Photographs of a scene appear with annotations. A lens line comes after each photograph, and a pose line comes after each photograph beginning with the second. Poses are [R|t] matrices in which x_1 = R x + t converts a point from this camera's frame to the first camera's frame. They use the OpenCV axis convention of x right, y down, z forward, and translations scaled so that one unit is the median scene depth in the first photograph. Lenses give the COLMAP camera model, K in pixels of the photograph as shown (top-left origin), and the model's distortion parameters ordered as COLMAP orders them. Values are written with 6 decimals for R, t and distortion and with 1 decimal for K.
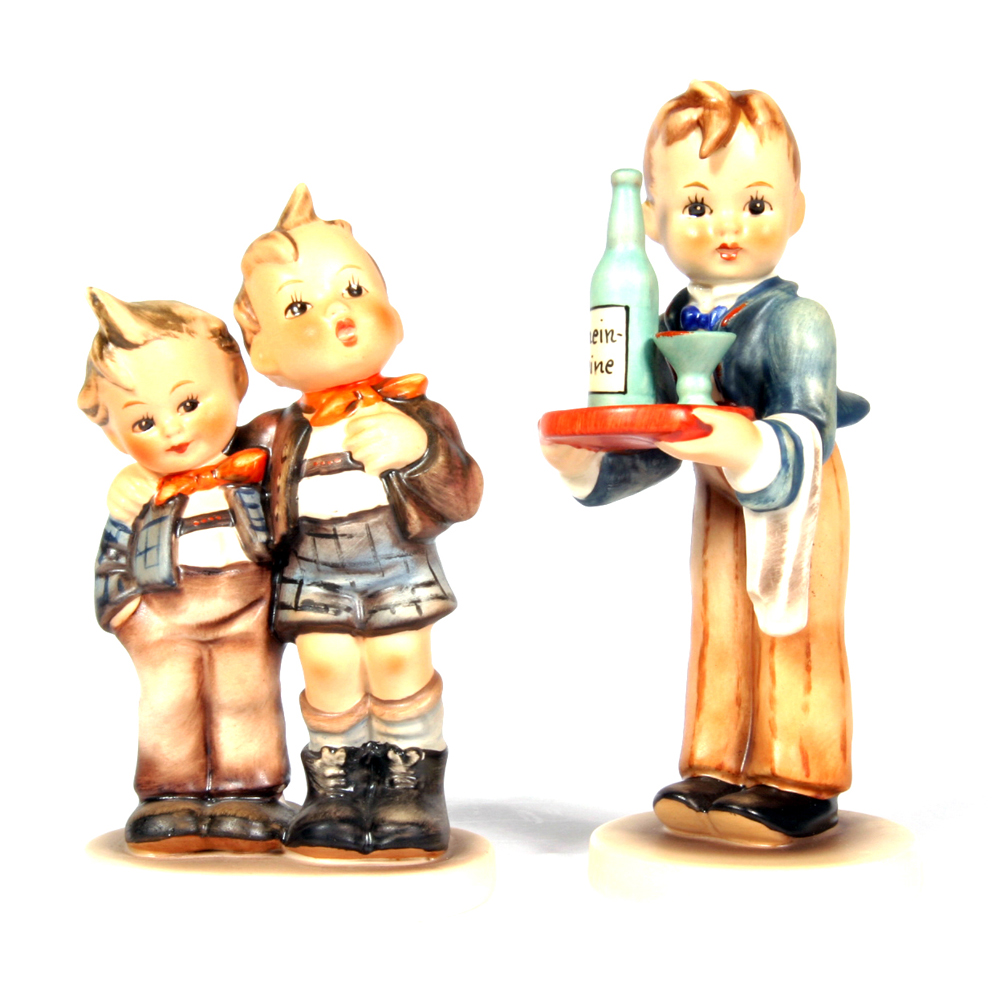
lens RADIAL K [[1984.0, 0, 504.0], [0, 1984.0, 499.7], [0, 0, 1]] dist [-0.065490, 0.000000]
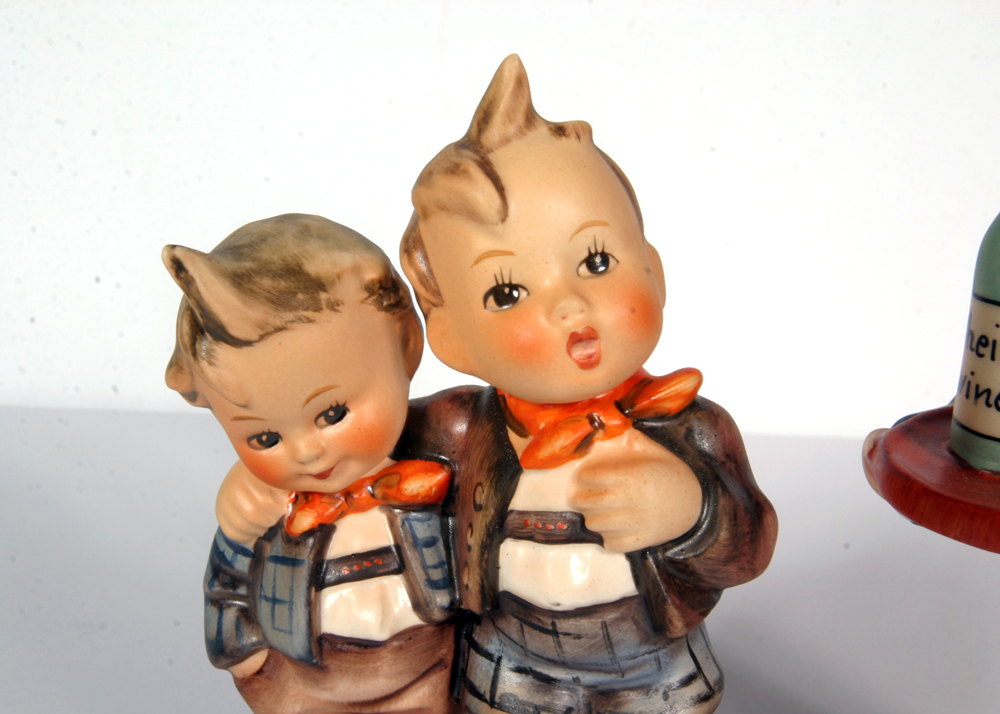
lens RADIAL K [[1615.6, 0, 496.2], [0, 1615.6, 355.5], [0, 0, 1]] dist [-0.055179, 0.000000]
pose [[0.996785, 0.044623, -0.066553, -0.071382], [-0.020172, 0.943579, 0.330533, -0.241336], [0.077547, -0.328128, 0.941445, 0.512772]]
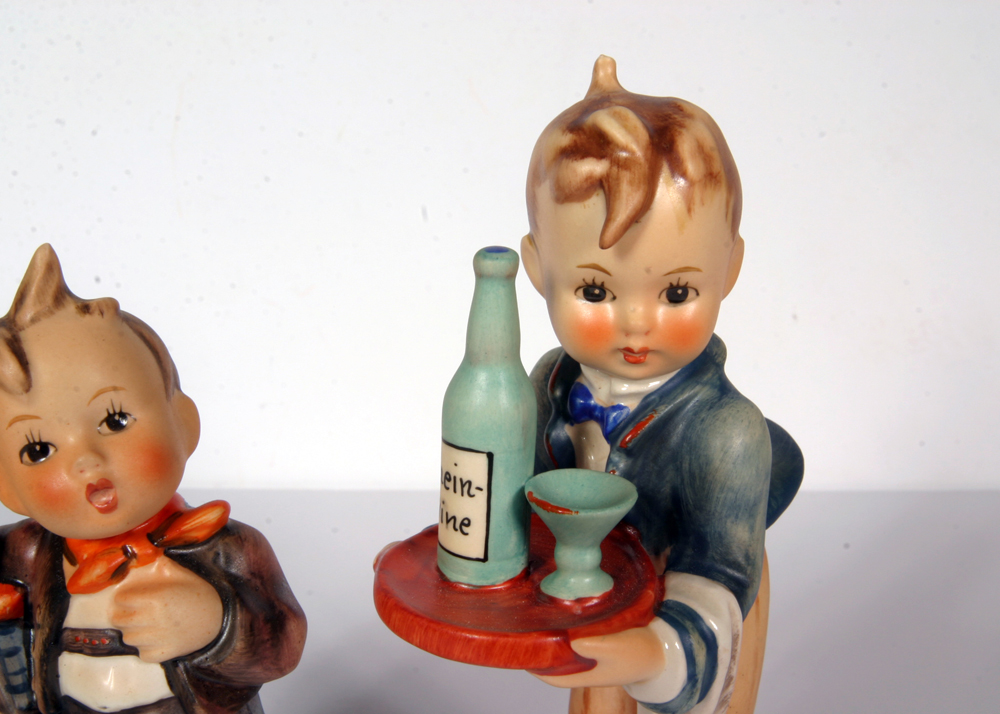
lens RADIAL K [[1442.5, 0, 491.2], [0, 1442.5, 356.7], [0, 0, 1]] dist [-0.026274, 0.000000]
pose [[0.999766, 0.017392, 0.012880, 0.054372], [-0.020574, 0.948446, 0.316269, -0.295245], [-0.006715, -0.316460, 0.948582, 0.502415]]
